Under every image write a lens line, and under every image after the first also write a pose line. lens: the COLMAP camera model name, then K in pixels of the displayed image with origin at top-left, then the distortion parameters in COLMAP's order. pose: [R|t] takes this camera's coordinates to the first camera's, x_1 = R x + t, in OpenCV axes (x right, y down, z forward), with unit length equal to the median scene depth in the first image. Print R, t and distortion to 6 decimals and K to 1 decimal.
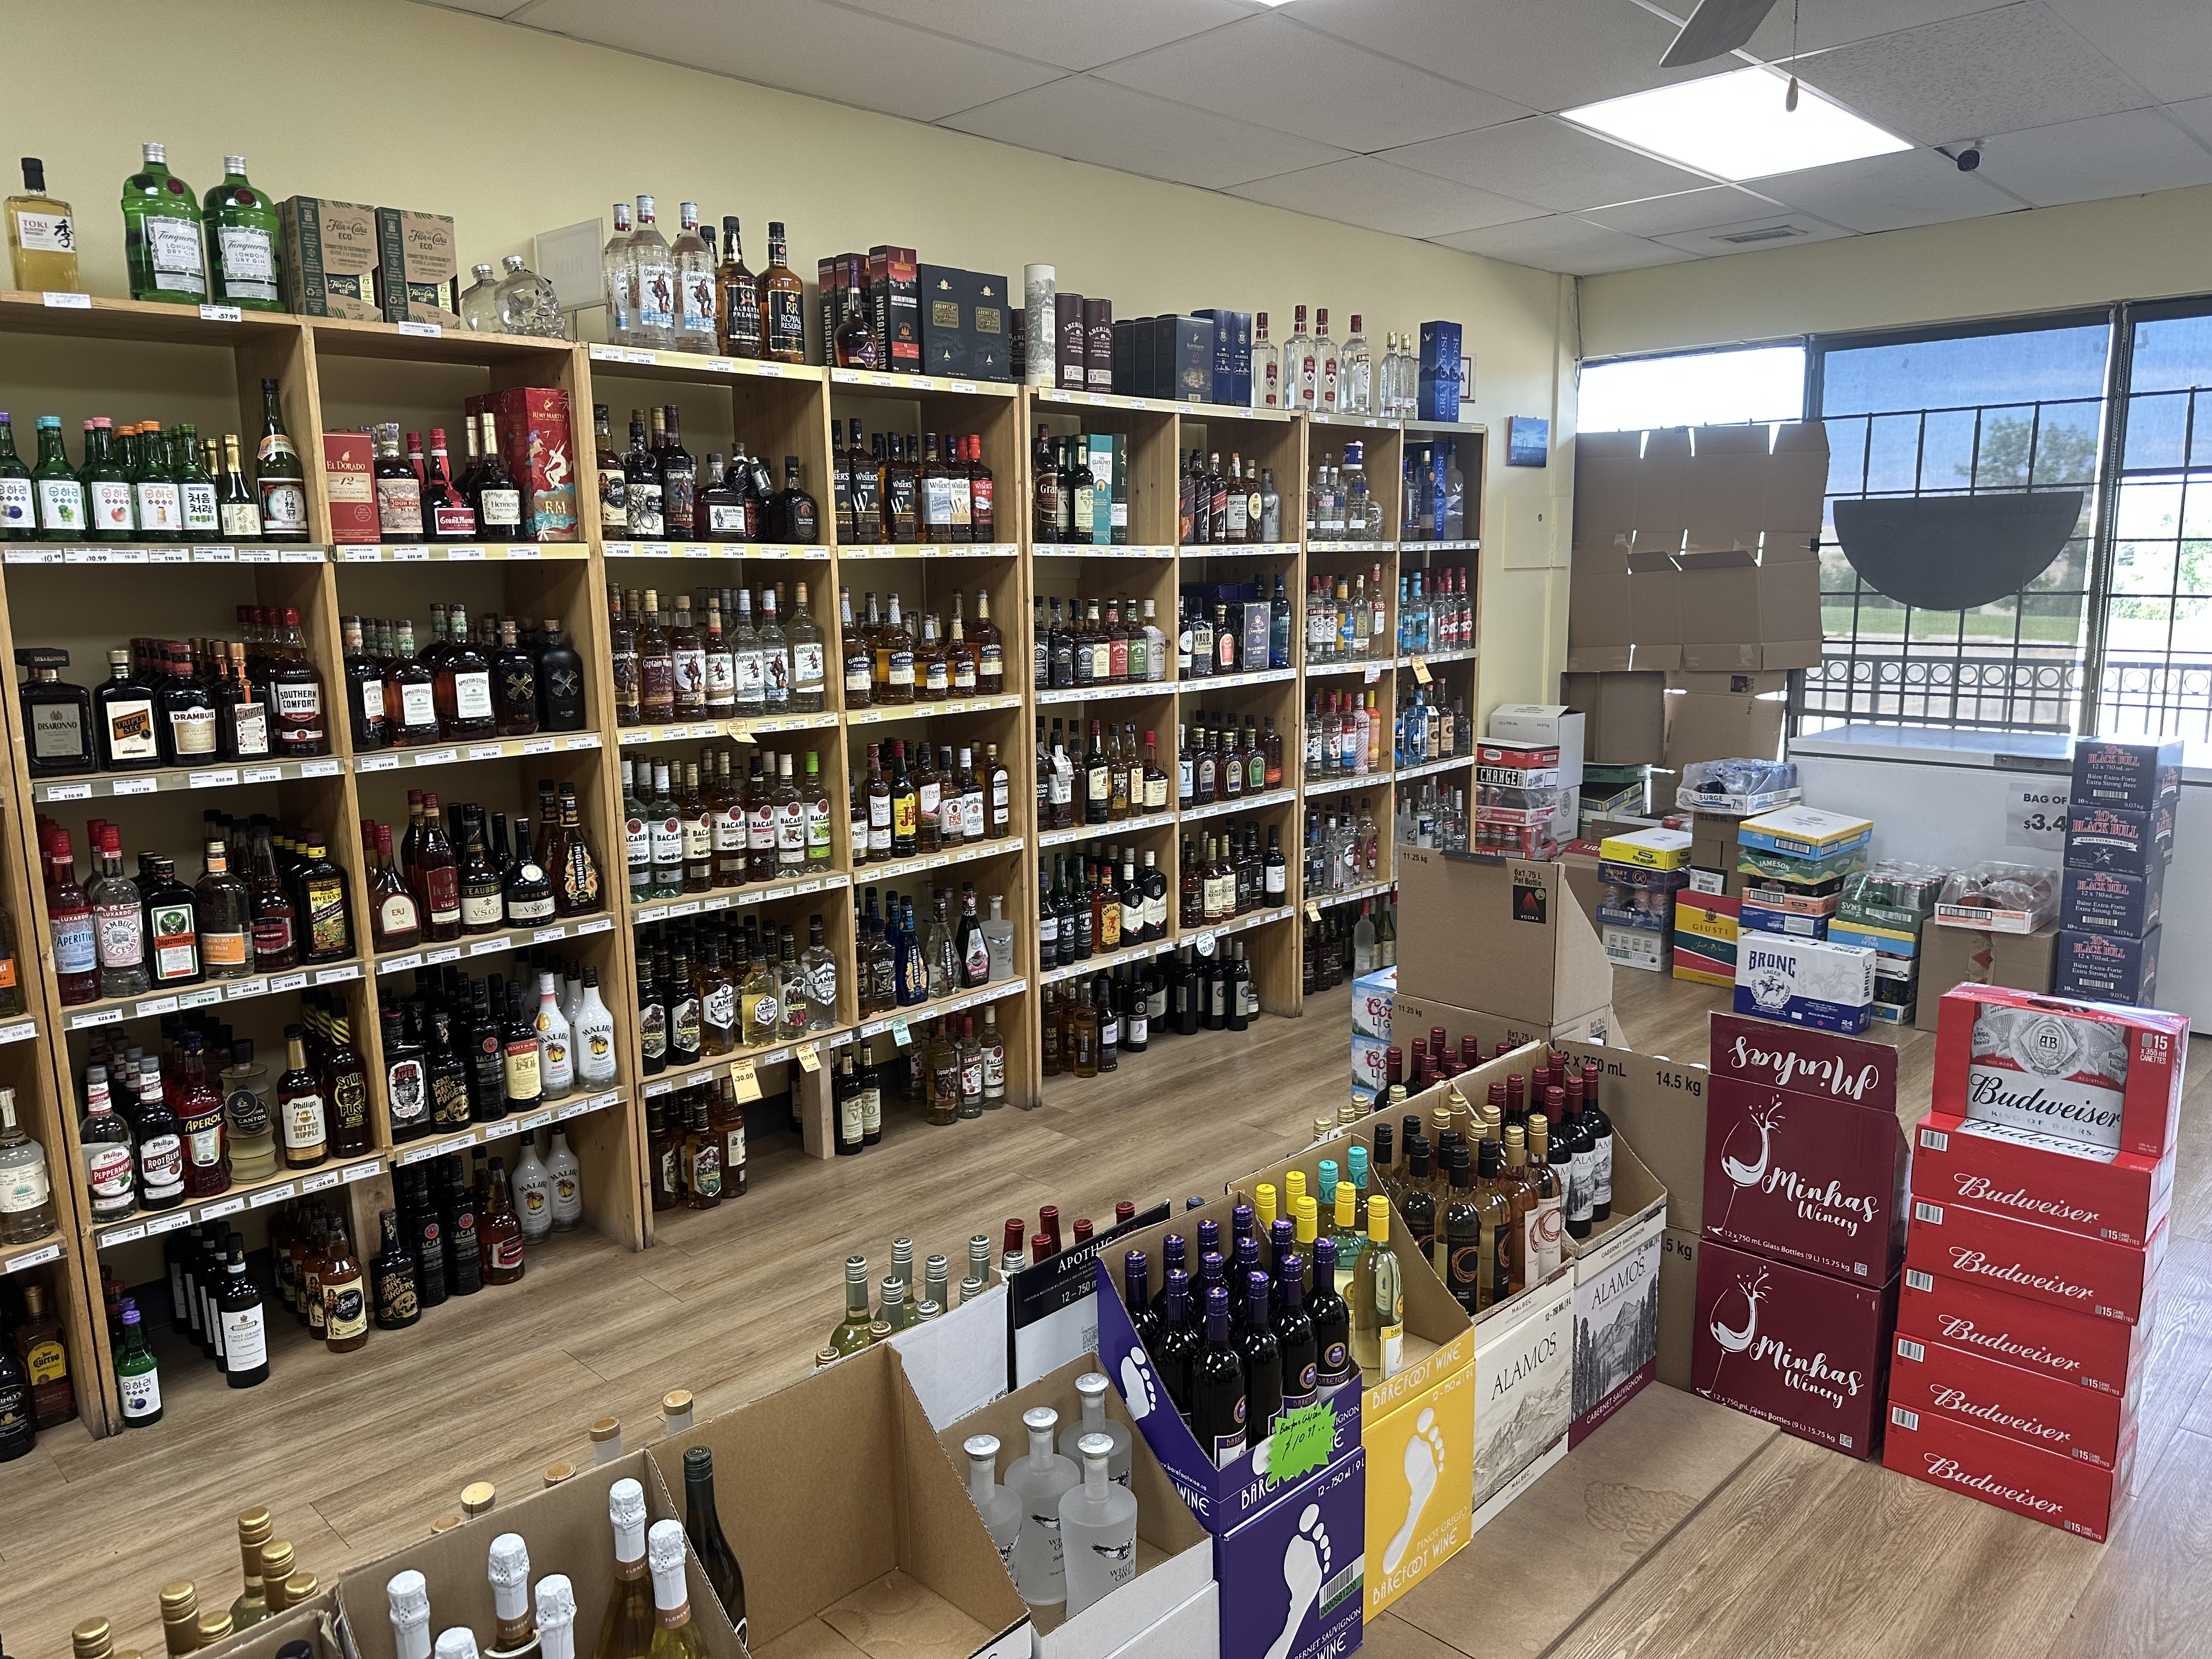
lens RADIAL K [[1583.1, 0, 1106.0], [0, 1583.1, 829.5], [0, 0, 1]] dist [0.126310, -0.190560]
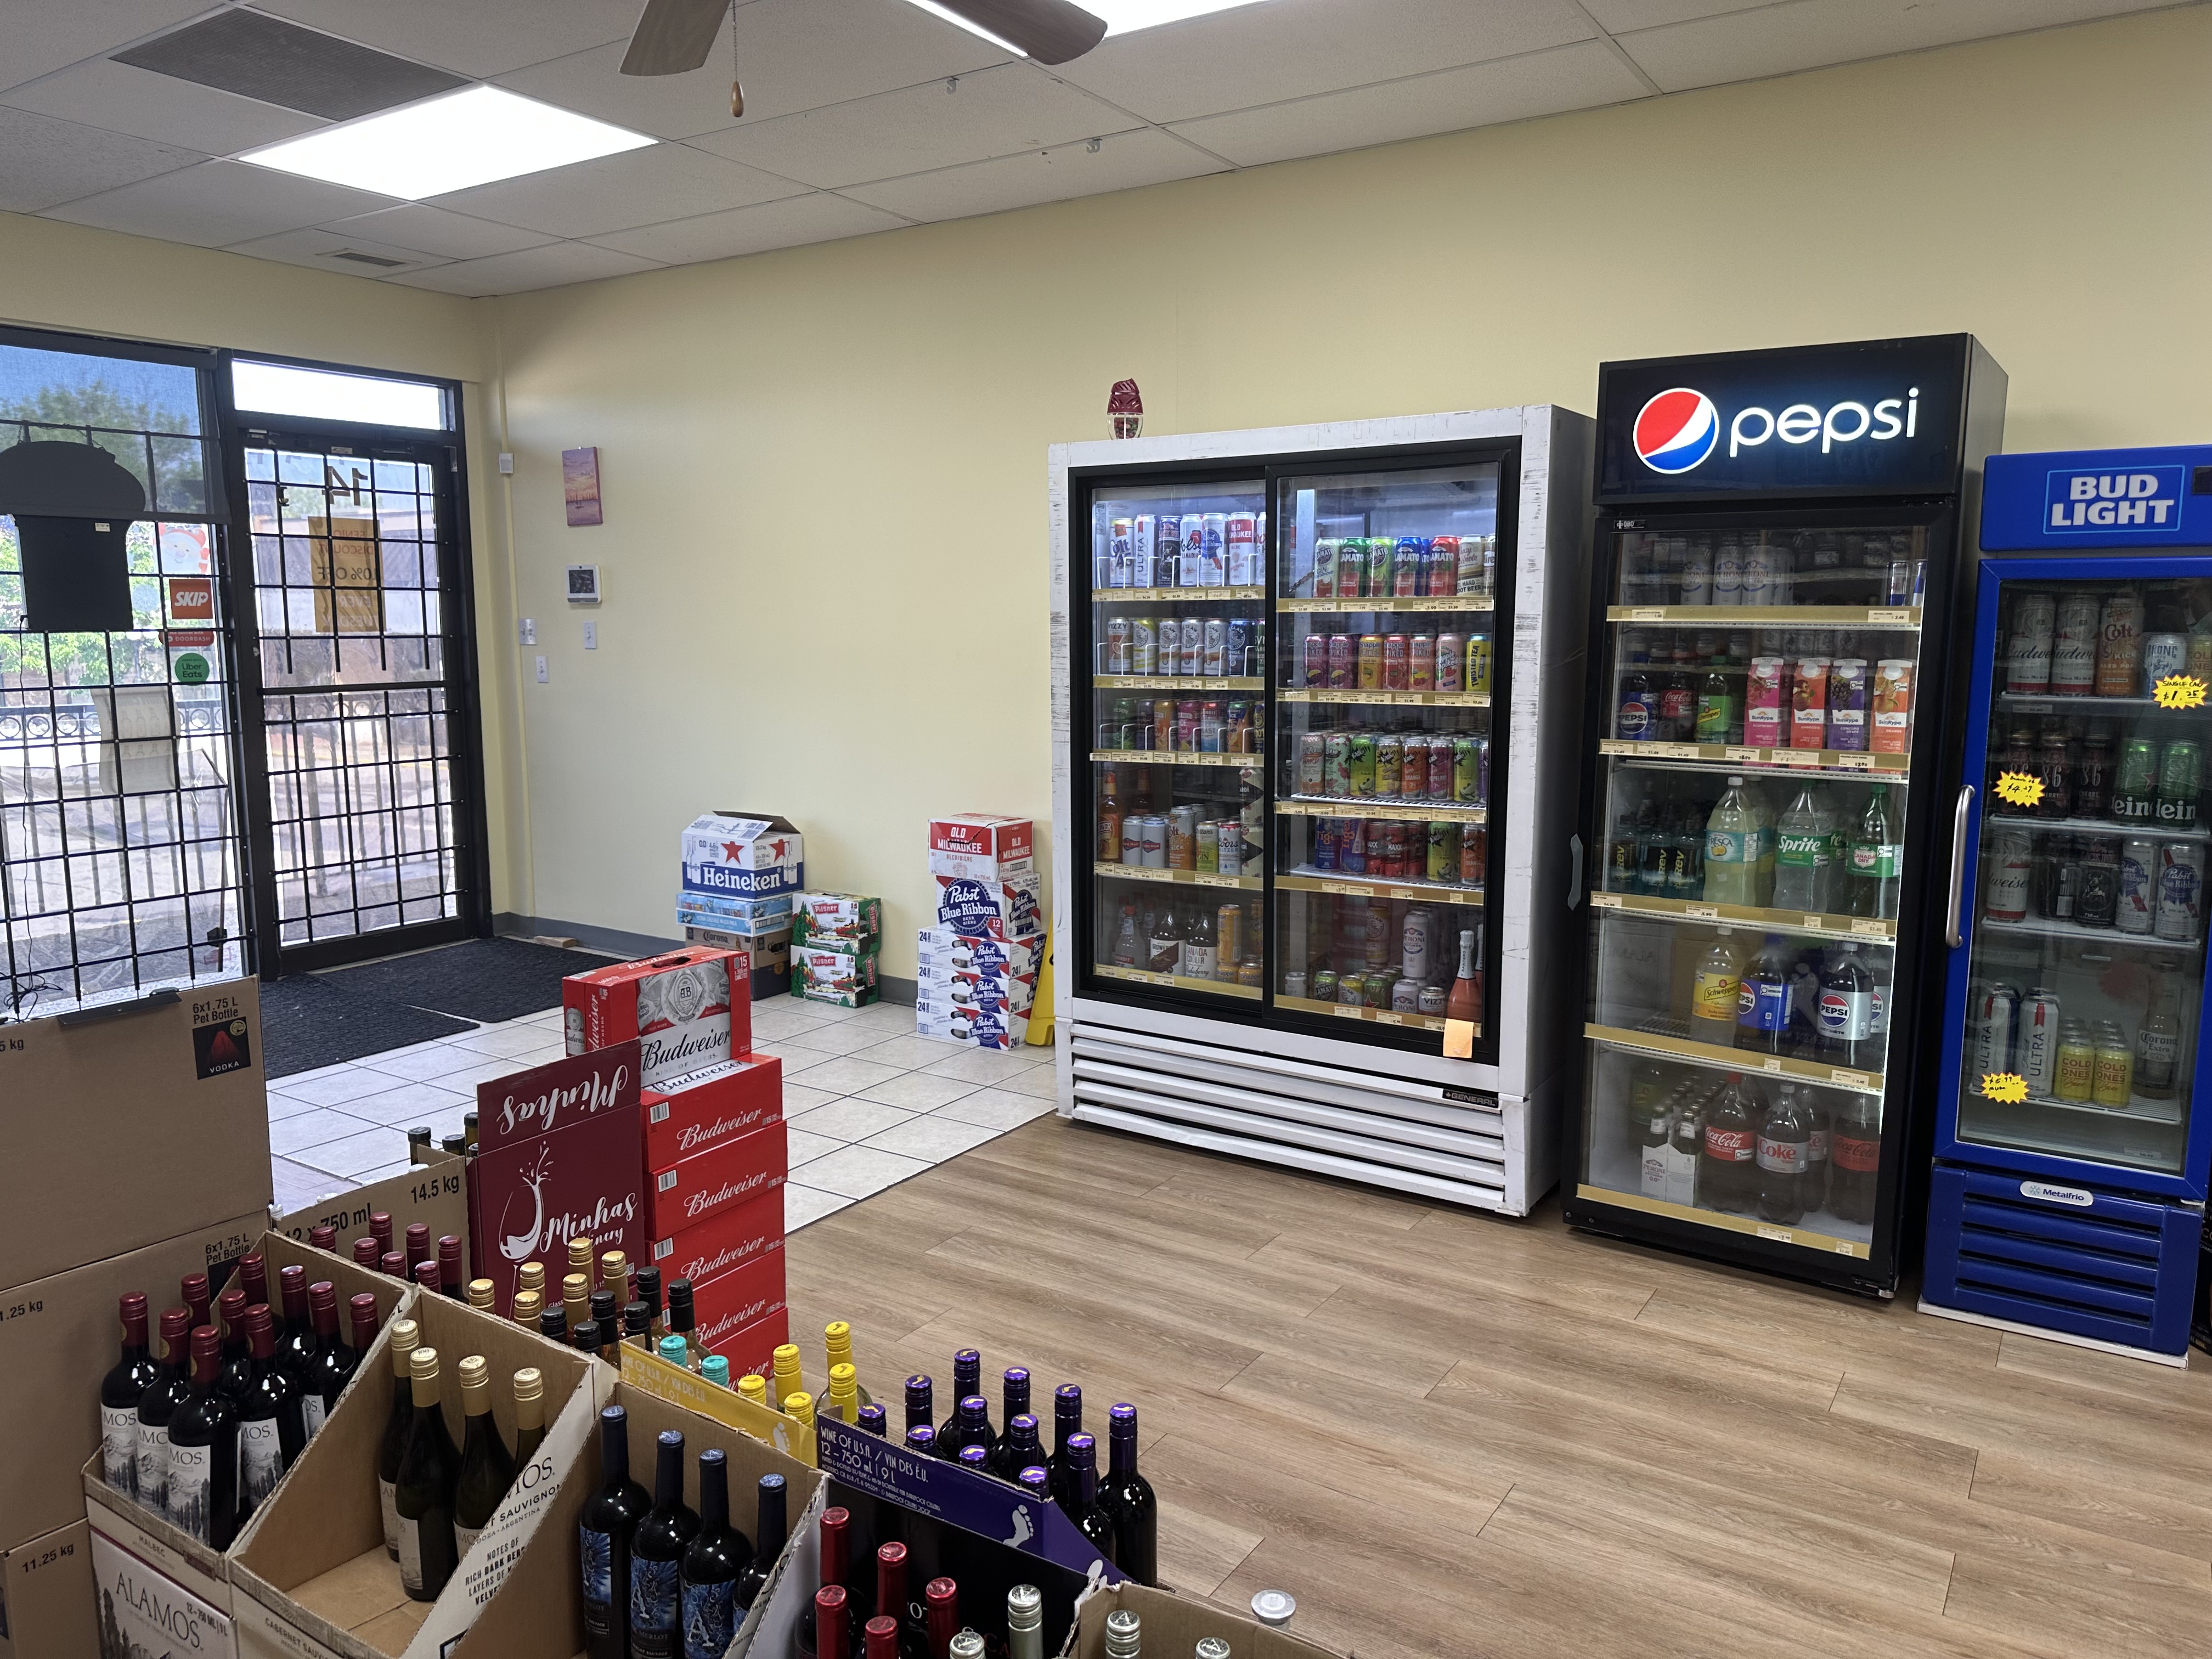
lens RADIAL K [[1583.1, 0, 1106.0], [0, 1583.1, 829.5], [0, 0, 1]] dist [0.126310, -0.190560]
pose [[-0.181701, -0.116628, 0.976413, -0.527404], [0.178021, 0.972634, 0.149304, -0.090694], [-0.967106, 0.200951, -0.155966, 0.807272]]
